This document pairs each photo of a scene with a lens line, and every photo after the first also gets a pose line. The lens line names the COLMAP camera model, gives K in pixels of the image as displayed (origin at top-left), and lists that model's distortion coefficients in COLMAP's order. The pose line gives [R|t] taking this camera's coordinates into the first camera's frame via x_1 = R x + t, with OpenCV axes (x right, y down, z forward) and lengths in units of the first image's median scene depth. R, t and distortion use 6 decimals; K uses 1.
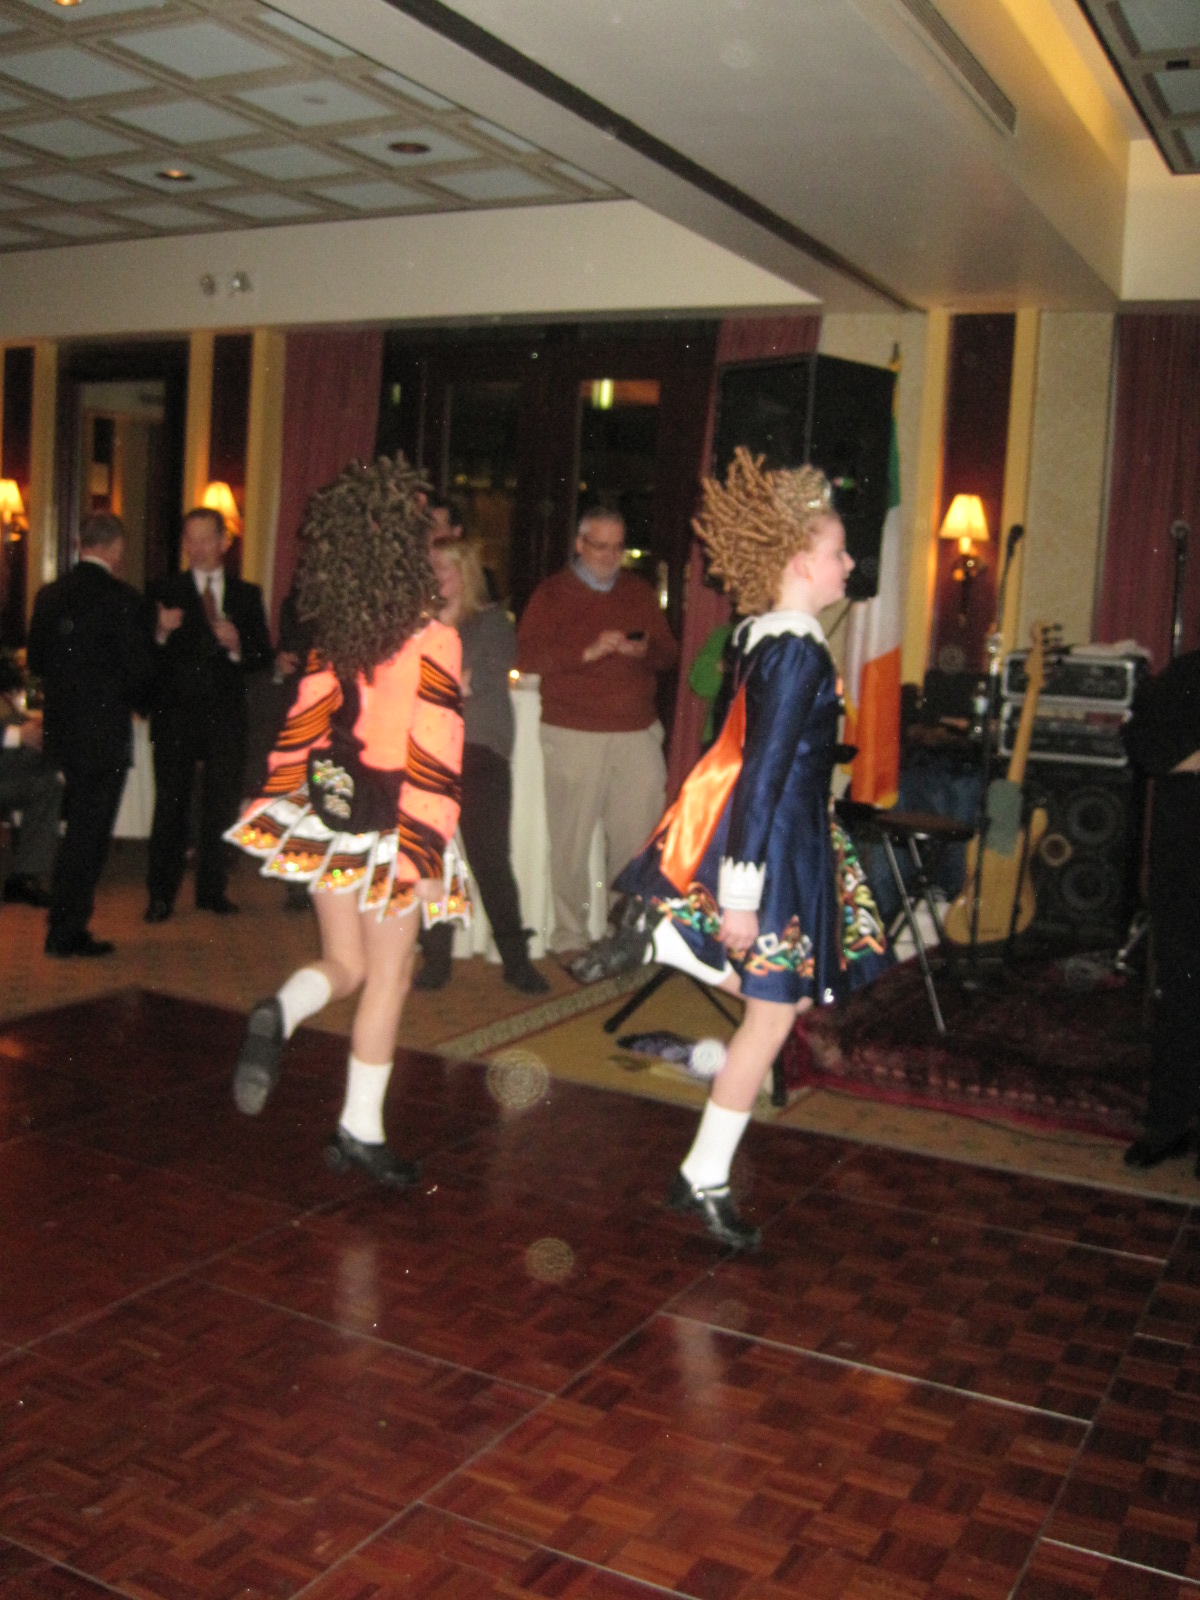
lens RADIAL K [[1674.4, 0, 585.7], [0, 1674.4, 765.1], [0, 0, 1]] dist [-0.118452, 0.000000]
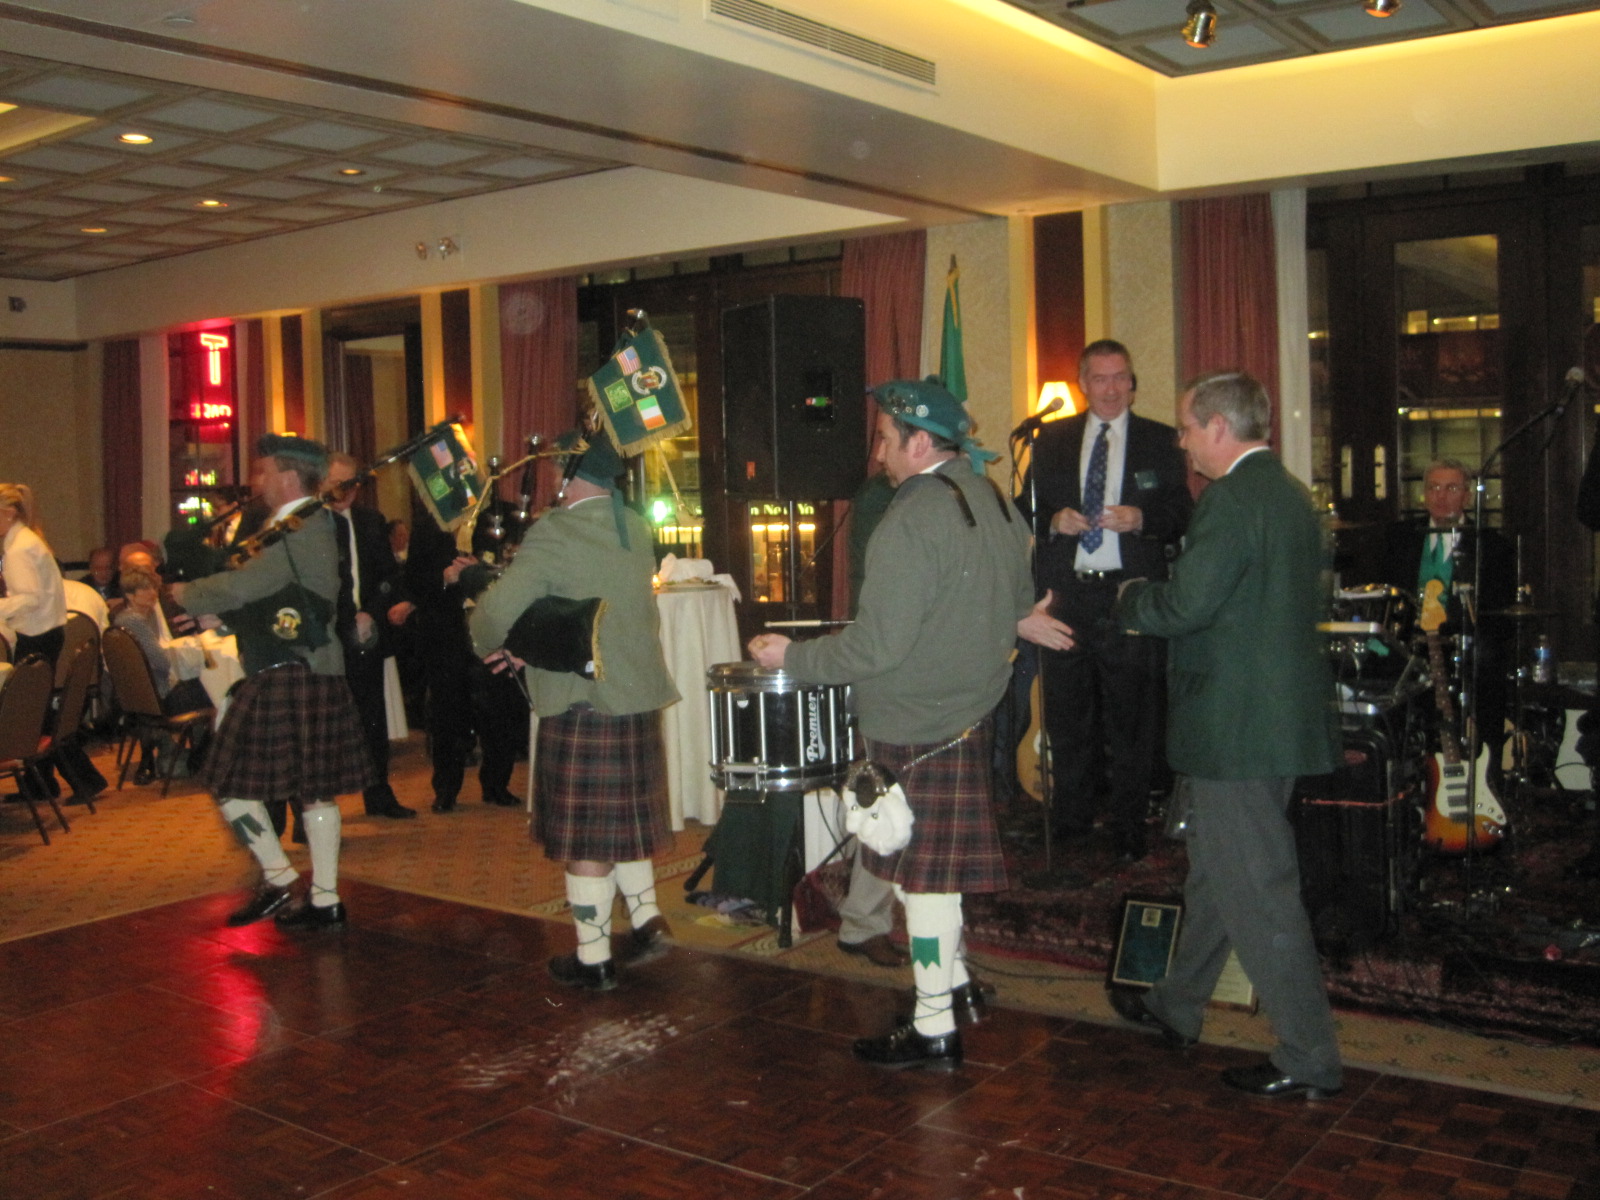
lens RADIAL K [[1674.4, 0, 813.2], [0, 1674.4, 604.9], [0, 0, 1]] dist [-0.118452, 0.000000]
pose [[0.984123, -0.069248, -0.163423, 0.283654], [0.063914, 0.997244, -0.037683, 0.013643], [0.165582, 0.026640, 0.985836, -0.102646]]
